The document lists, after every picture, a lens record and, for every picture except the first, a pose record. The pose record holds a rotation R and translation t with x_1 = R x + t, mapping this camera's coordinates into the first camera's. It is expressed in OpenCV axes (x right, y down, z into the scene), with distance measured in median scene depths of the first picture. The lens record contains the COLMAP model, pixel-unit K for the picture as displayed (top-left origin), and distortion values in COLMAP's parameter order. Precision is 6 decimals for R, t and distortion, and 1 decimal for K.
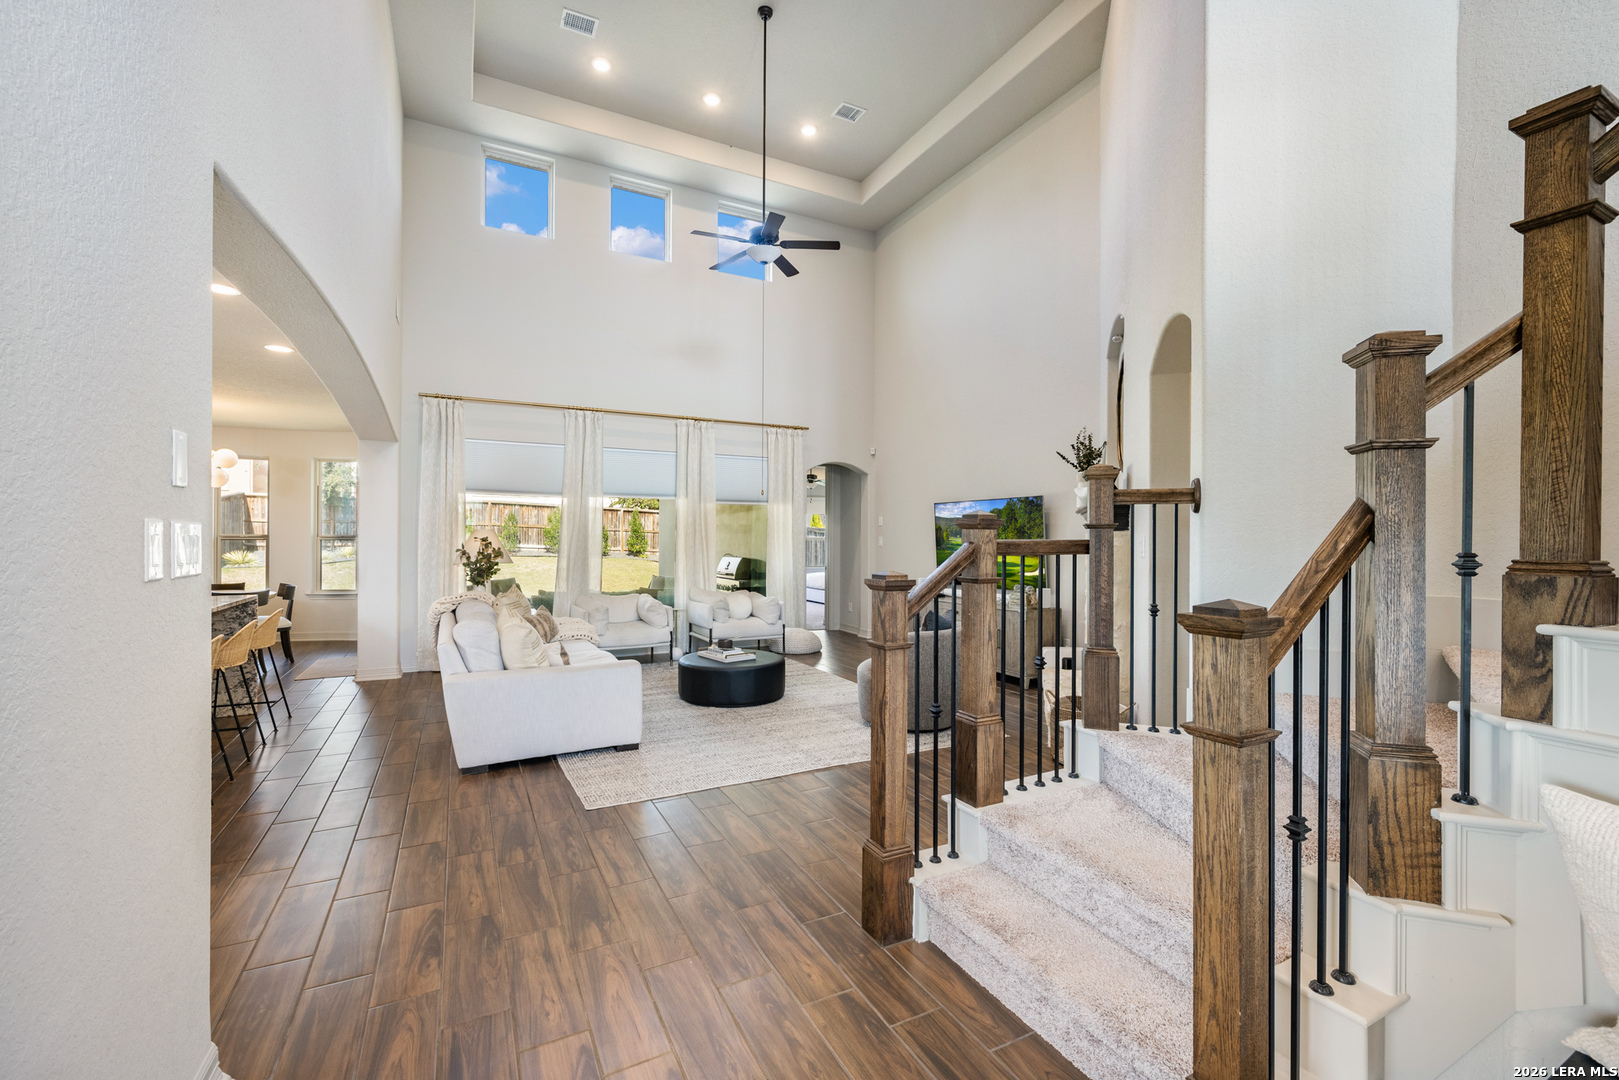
lens RADIAL K [[671.0, 0, 799.6], [0, 671.0, 538.6], [0, 0, 1]] dist [0.000517, 0.000443]
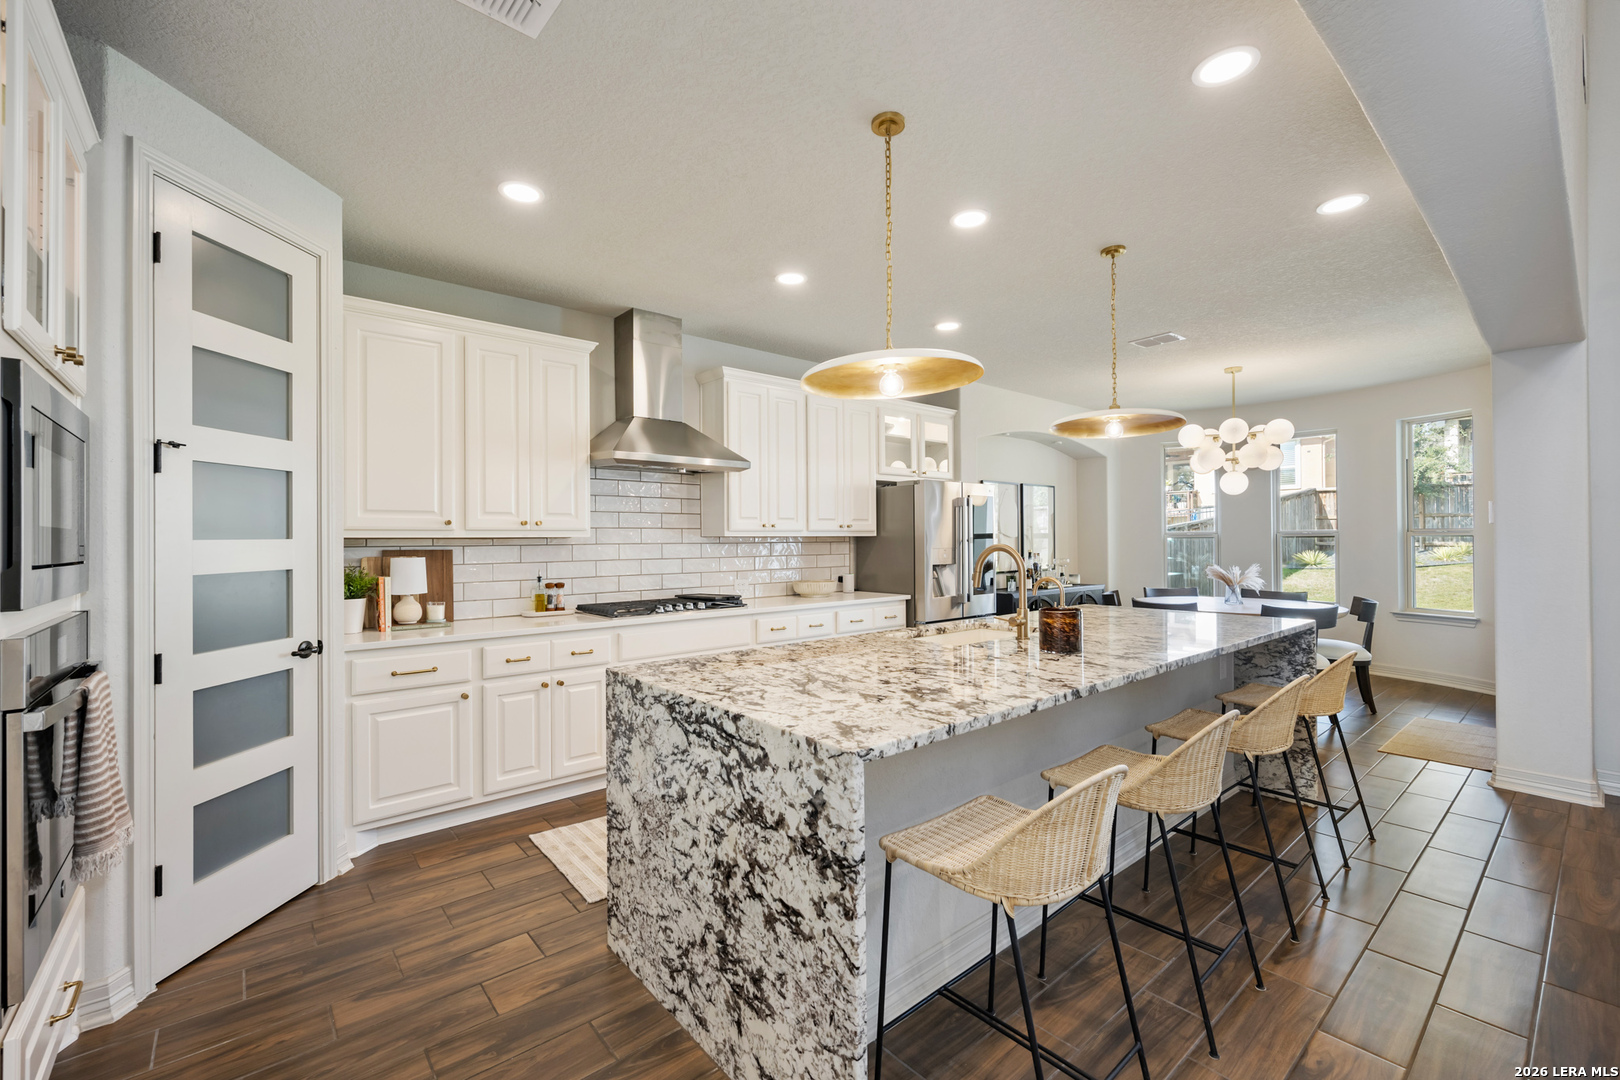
lens RADIAL K [[677.9, 0, 802.1], [0, 677.9, 536.4], [0, 0, 1]] dist [0.000189, 0.000261]
pose [[0.224605, -0.010687, -0.974391, -0.215270], [0.006963, 0.999932, -0.009362, 0.005429], [0.974425, -0.004682, 0.224664, 0.283636]]
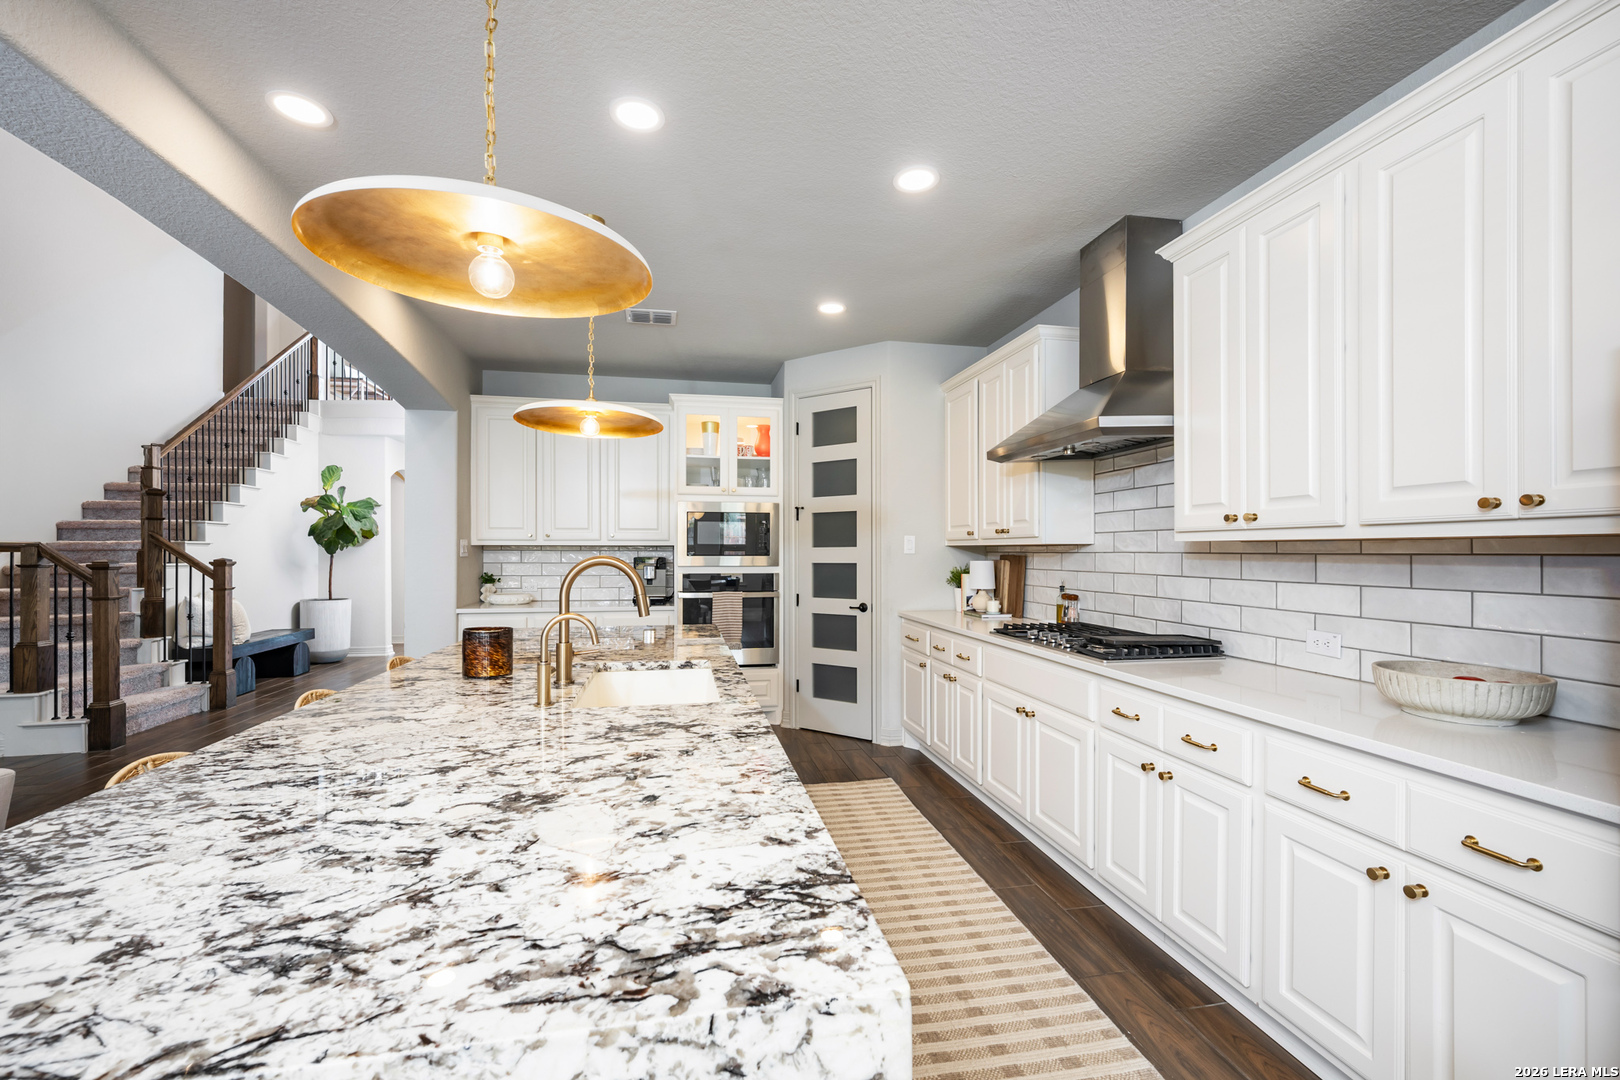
lens RADIAL K [[671.4, 0, 800.1], [0, 671.4, 538.5], [0, 0, 1]] dist [0.000517, 0.000443]
pose [[-0.963497, -0.001800, 0.267712, -0.751391], [-0.006343, 0.999850, -0.016108, 0.004563], [-0.267643, -0.017219, -0.963364, 0.759262]]
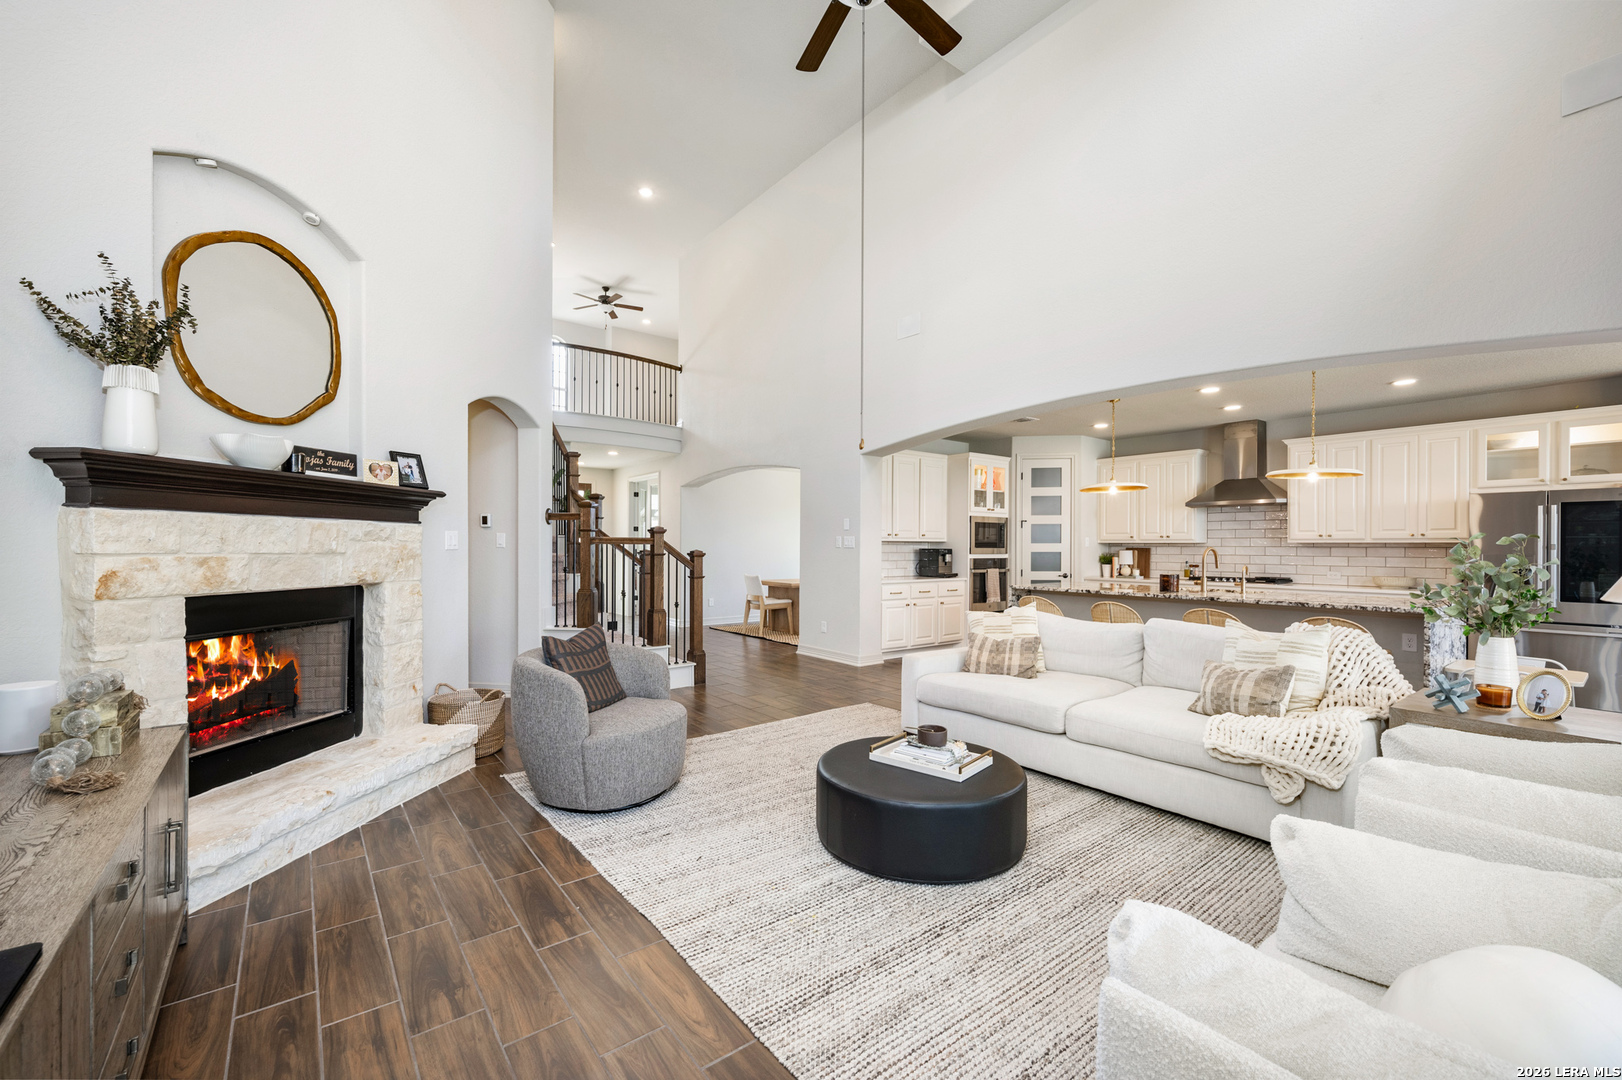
lens RADIAL K [[672.2, 0, 801.1], [0, 672.2, 538.5], [0, 0, 1]] dist [0.000517, 0.000443]
pose [[-0.982899, -0.009119, -0.183921, 0.073812], [-0.007861, 0.999940, -0.007570, 0.006154], [0.183979, -0.005995, -0.982912, 1.233316]]
